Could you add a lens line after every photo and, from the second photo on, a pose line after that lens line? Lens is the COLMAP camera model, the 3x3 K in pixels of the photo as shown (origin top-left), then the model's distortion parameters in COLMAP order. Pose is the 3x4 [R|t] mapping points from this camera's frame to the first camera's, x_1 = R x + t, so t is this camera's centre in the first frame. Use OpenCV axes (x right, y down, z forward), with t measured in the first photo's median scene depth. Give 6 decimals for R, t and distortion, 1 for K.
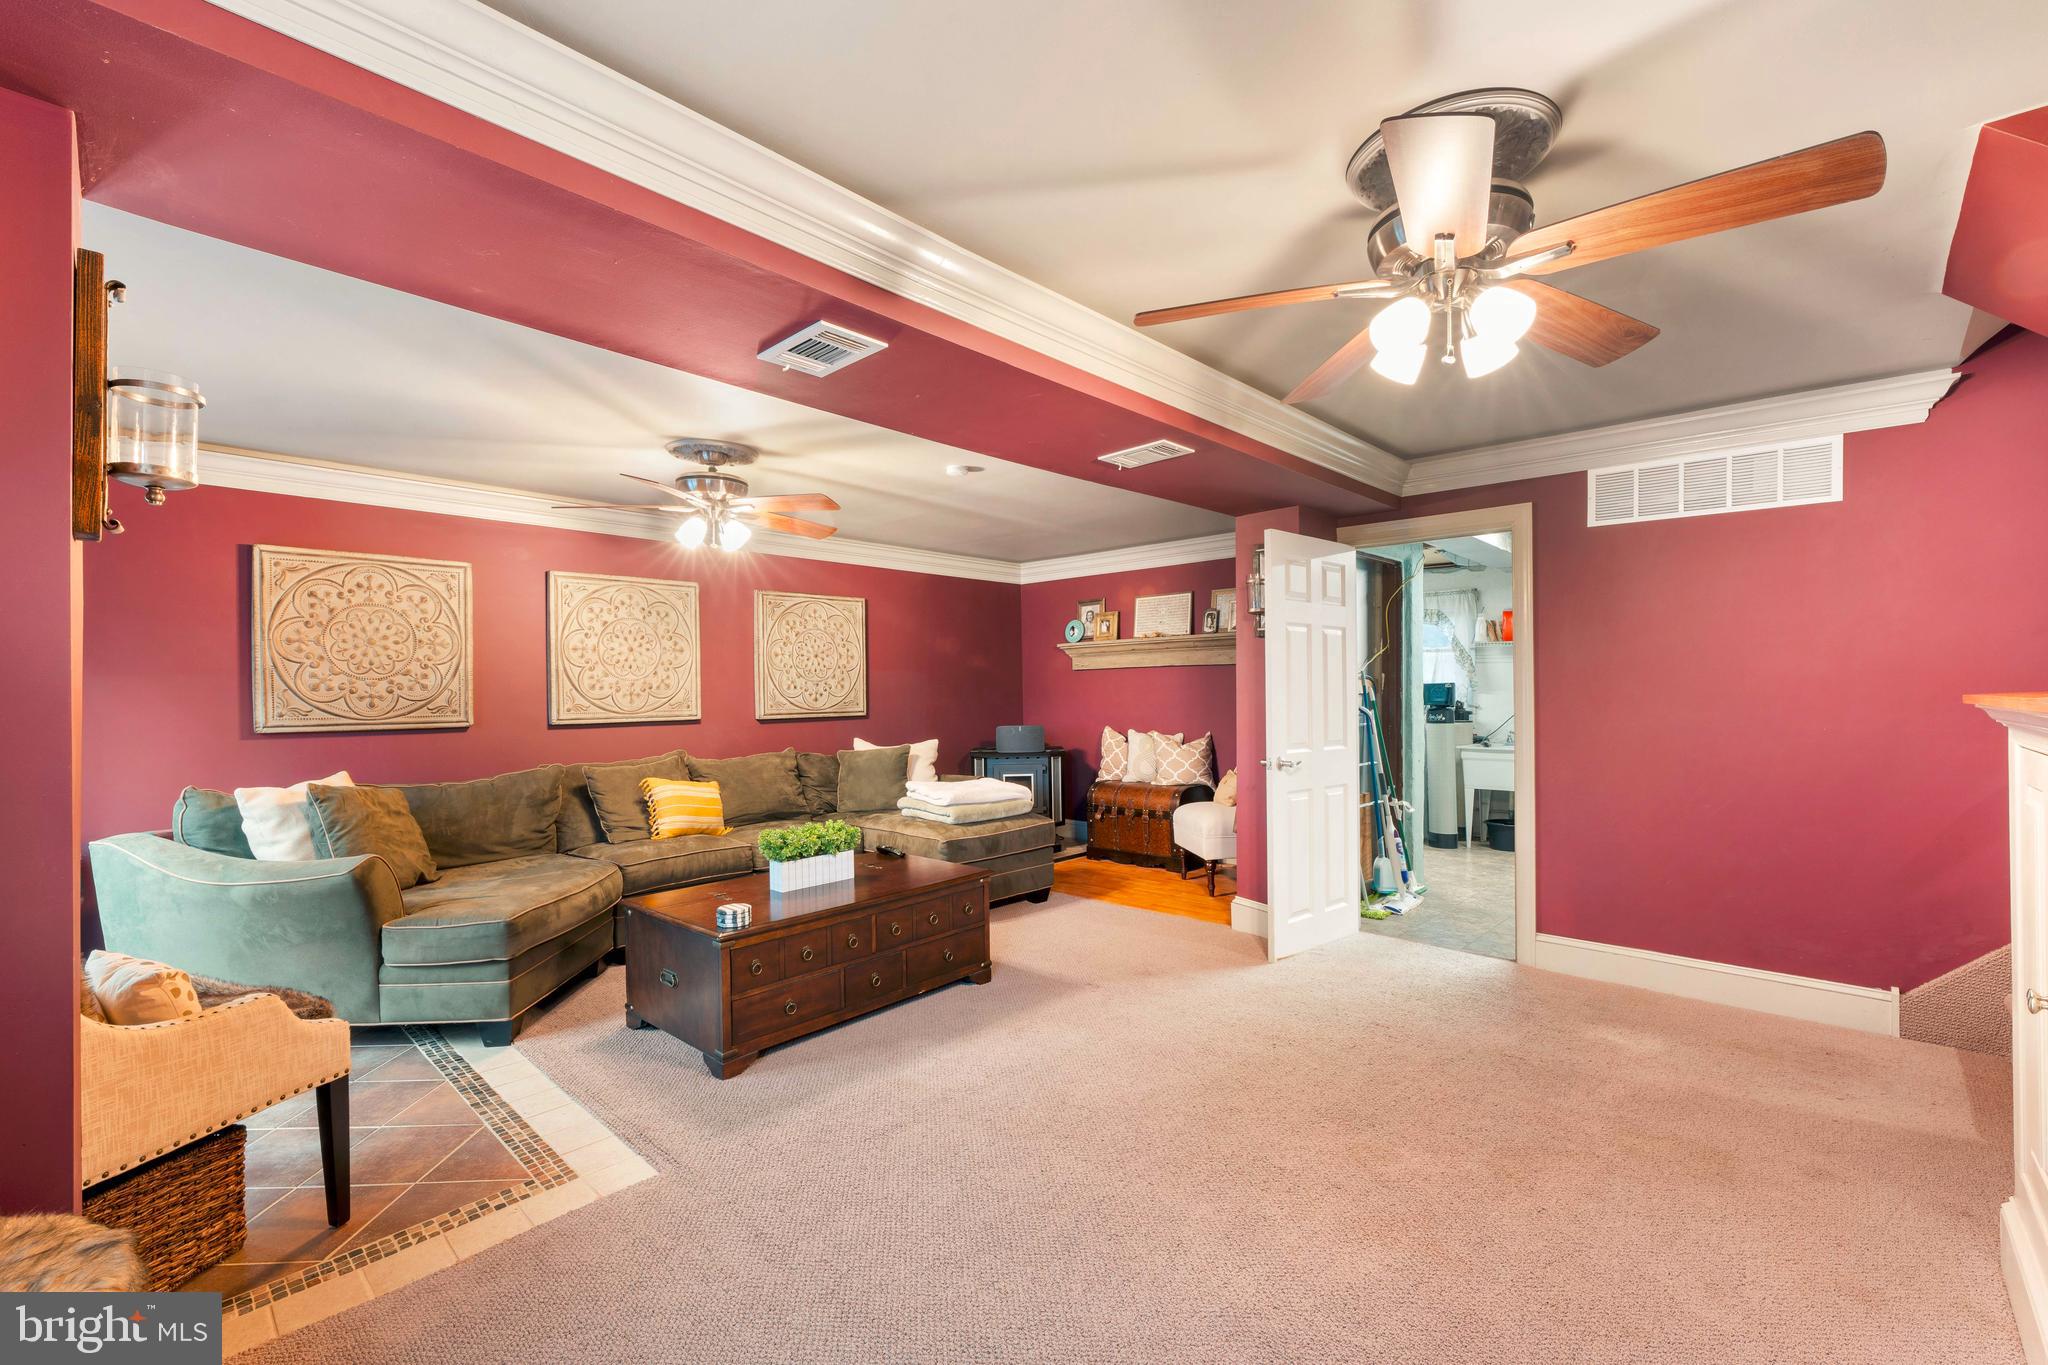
lens RADIAL K [[890.9, 0, 1024.5], [0, 890.9, 673.3], [0, 0, 1]] dist [0.000782, -0.000030]
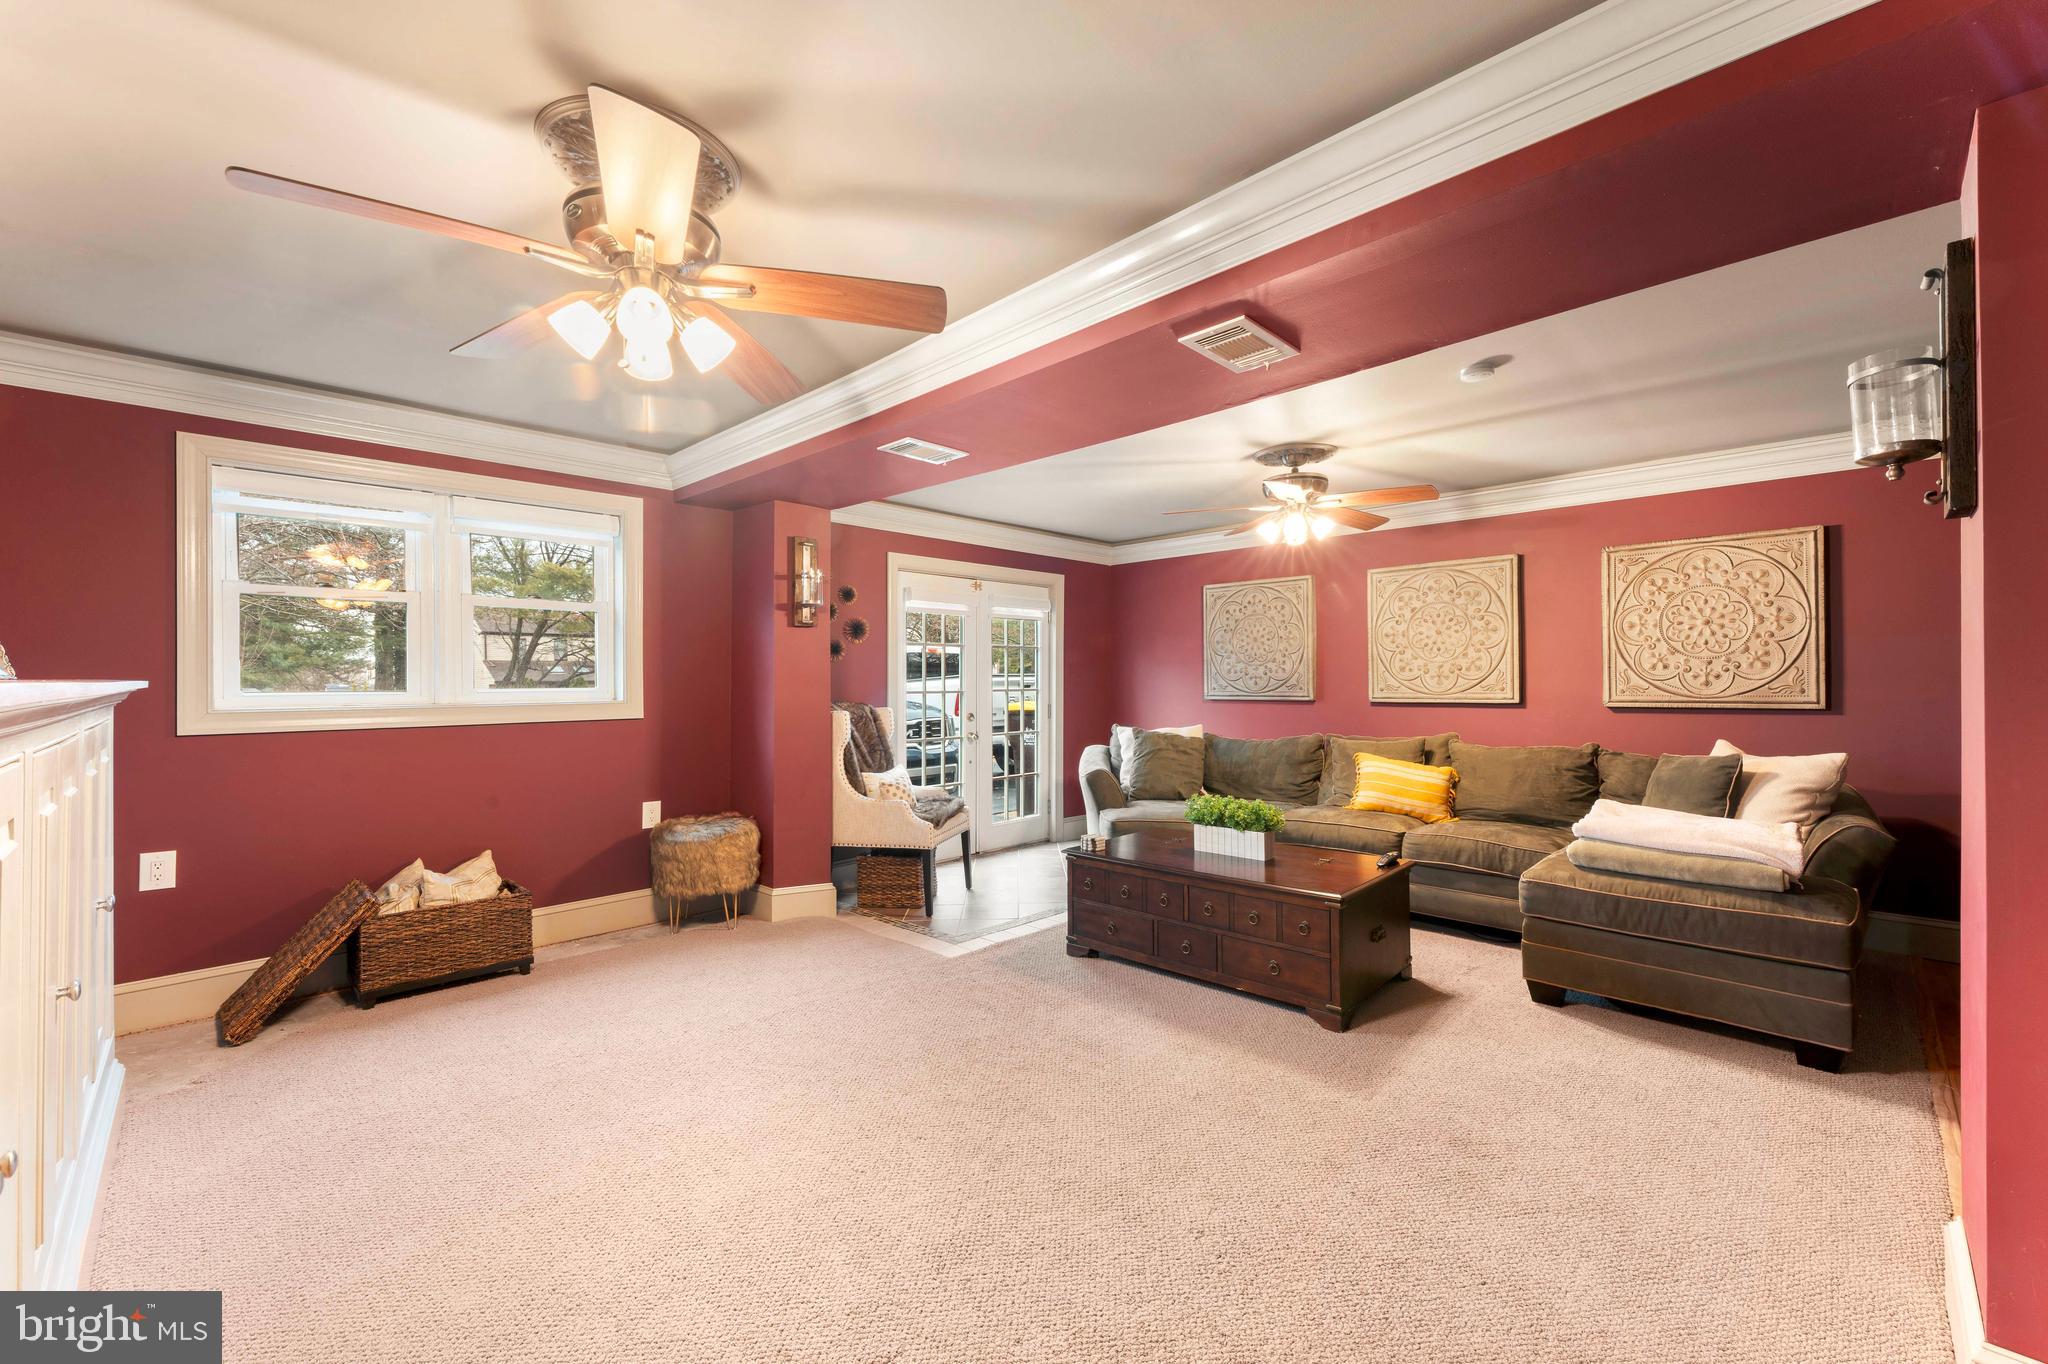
lens RADIAL K [[822.6, 0, 1024.9], [0, 822.6, 681.5], [0, 0, 1]] dist [0.000528, 0.000232]
pose [[-0.032576, 0.010477, -0.999414, 0.512427], [0.026237, 0.999609, 0.009623, 0.008219], [0.999125, -0.025908, -0.032838, 0.533865]]
